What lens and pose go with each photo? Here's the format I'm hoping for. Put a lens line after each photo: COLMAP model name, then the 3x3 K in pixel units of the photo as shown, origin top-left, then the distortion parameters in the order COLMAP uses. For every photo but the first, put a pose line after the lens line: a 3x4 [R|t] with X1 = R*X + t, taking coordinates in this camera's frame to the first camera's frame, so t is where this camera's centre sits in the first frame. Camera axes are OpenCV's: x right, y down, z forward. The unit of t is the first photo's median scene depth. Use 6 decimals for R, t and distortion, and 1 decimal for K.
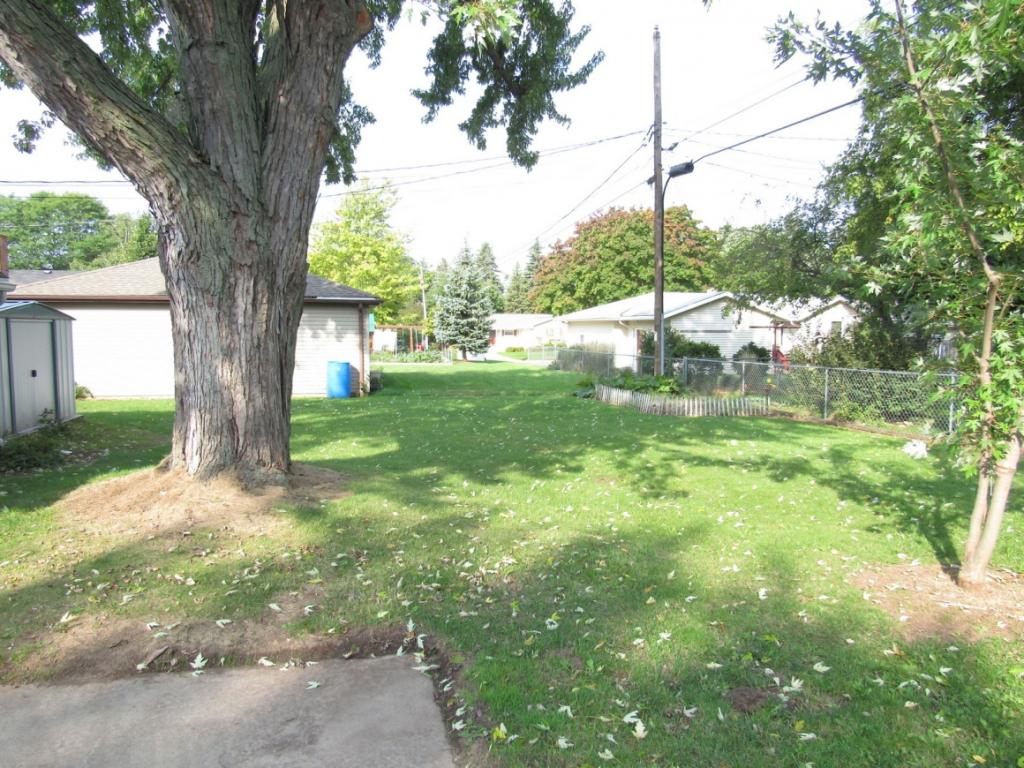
lens RADIAL K [[746.1, 0, 512.0], [0, 746.1, 384.0], [0, 0, 1]] dist [-0.023573, -0.004530]
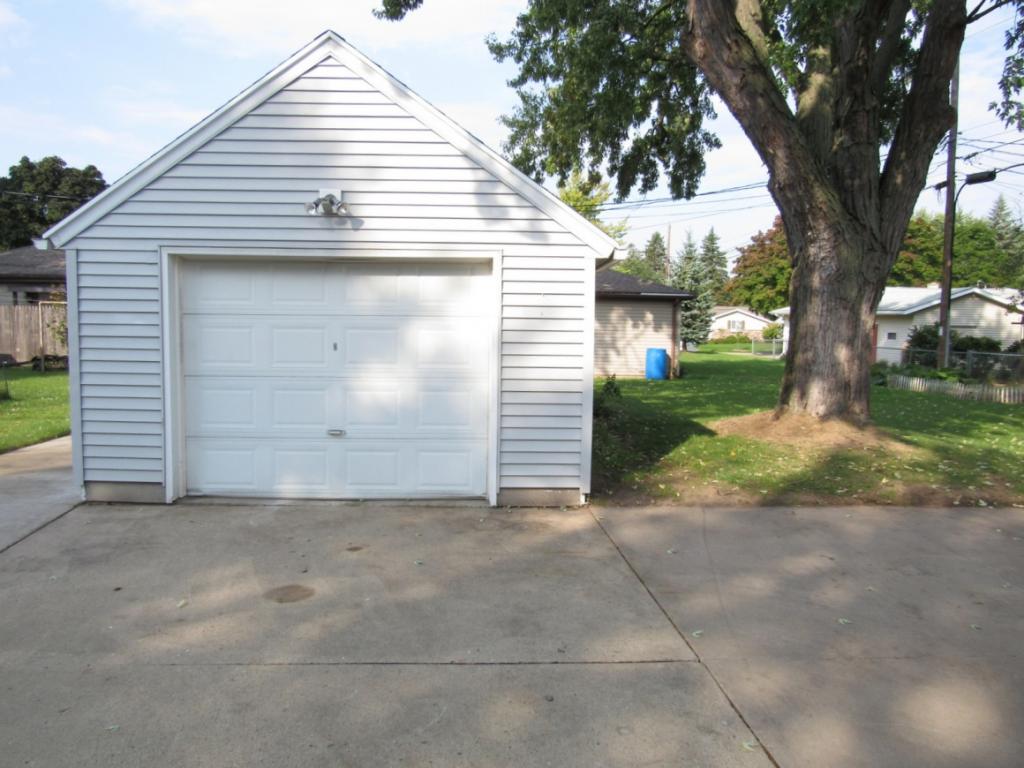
lens RADIAL K [[746.1, 0, 512.0], [0, 746.1, 384.0], [0, 0, 1]] dist [-0.023573, -0.004530]
pose [[0.979354, 0.028950, -0.200069, -0.186818], [-0.026443, 0.999535, 0.015196, 0.011629], [0.200416, -0.009592, 0.979664, -0.162348]]
